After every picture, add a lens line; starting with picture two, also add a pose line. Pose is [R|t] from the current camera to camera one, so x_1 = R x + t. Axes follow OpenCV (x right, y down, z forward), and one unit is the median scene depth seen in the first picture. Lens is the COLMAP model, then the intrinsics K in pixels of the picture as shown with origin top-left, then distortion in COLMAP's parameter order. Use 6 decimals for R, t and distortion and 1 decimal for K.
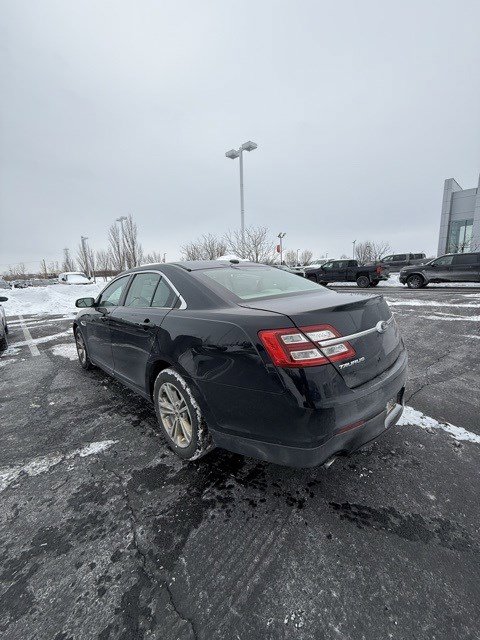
lens RADIAL K [[251.9, 0, 241.5], [0, 251.9, 320.8], [0, 0, 1]] dist [-0.002504, 0.000711]
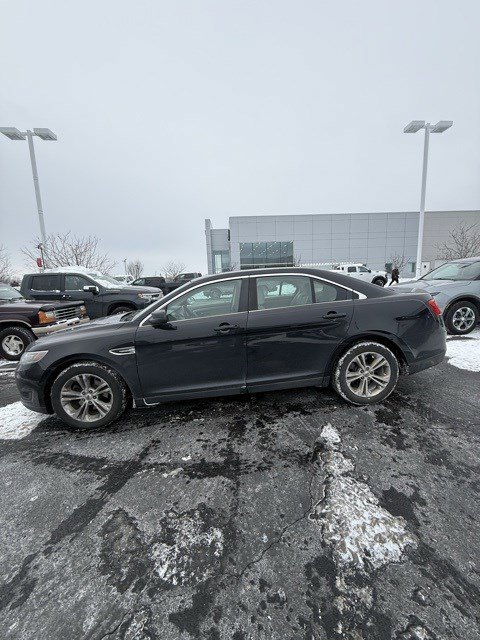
lens RADIAL K [[251.9, 0, 241.0], [0, 251.9, 320.3], [0, 0, 1]] dist [-0.002504, 0.000711]
pose [[0.644146, -0.109965, 0.756957, -1.227893], [0.164871, 0.986311, 0.002983, -0.030373], [-0.746922, 0.122878, 0.653458, 0.409185]]
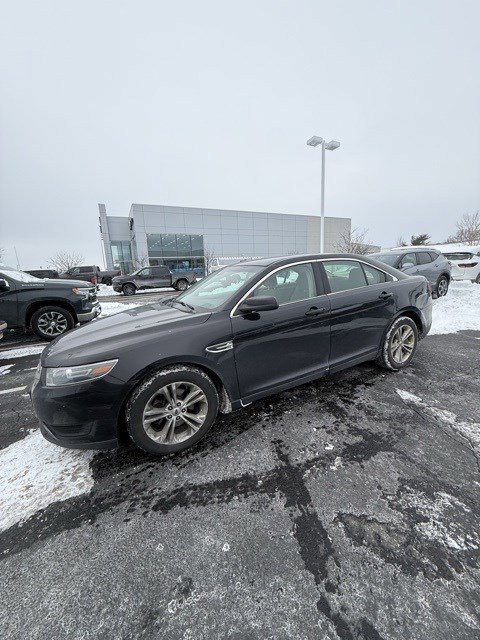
lens RADIAL K [[251.9, 0, 241.0], [0, 251.9, 320.1], [0, 0, 1]] dist [-0.002504, 0.000711]
pose [[0.291933, -0.161865, 0.942642, -1.502353], [0.218192, 0.970857, 0.099137, -0.127294], [-0.931218, 0.176736, 0.318743, 1.015861]]
